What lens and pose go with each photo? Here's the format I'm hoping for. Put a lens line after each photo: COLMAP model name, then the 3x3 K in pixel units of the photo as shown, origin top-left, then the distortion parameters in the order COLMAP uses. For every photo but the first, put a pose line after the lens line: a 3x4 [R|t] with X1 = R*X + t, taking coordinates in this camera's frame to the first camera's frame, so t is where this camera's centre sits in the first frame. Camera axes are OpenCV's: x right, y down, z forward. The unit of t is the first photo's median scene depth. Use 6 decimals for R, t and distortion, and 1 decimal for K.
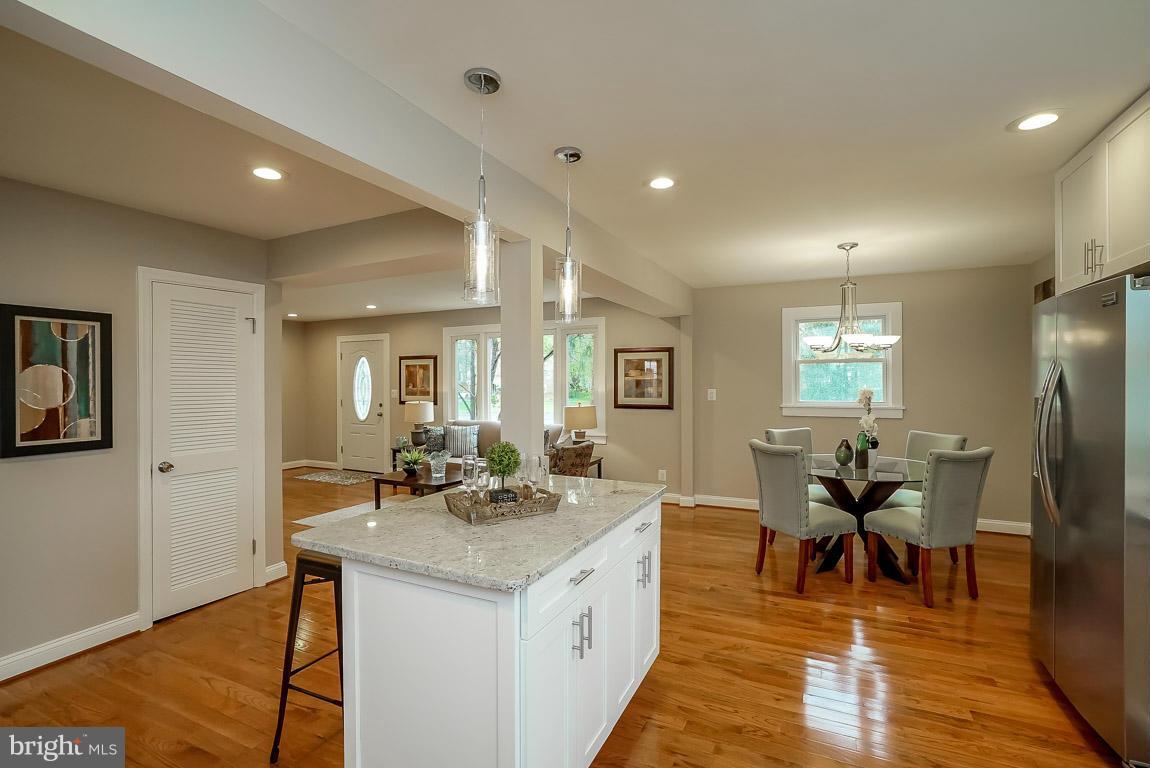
lens RADIAL K [[526.4, 0, 580.1], [0, 526.4, 384.0], [0, 0, 1]] dist [0.003712, -0.000256]
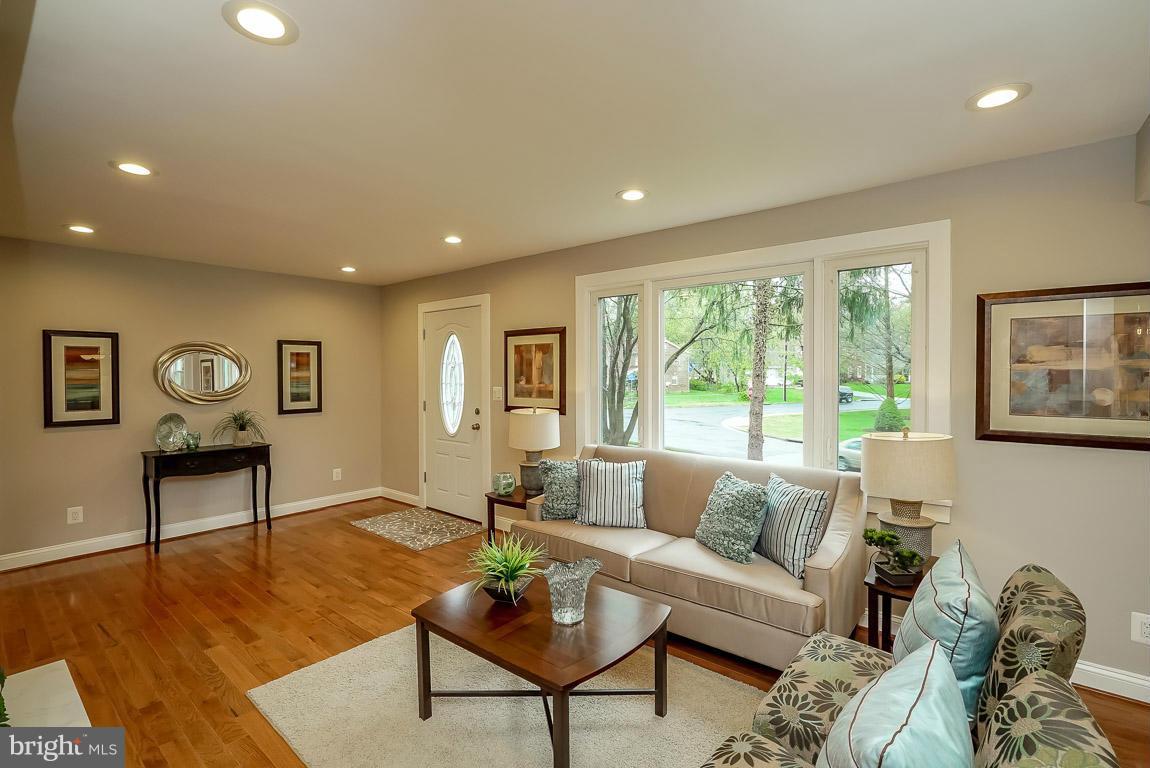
lens RADIAL K [[526.4, 0, 572.7], [0, 526.4, 382.4], [0, 0, 1]] dist [0.003712, -0.000256]
pose [[0.967849, 0.005745, -0.251466, -0.122429], [-0.002076, 0.999888, 0.014855, -0.003640], [0.251523, -0.013855, 0.967752, 0.456107]]
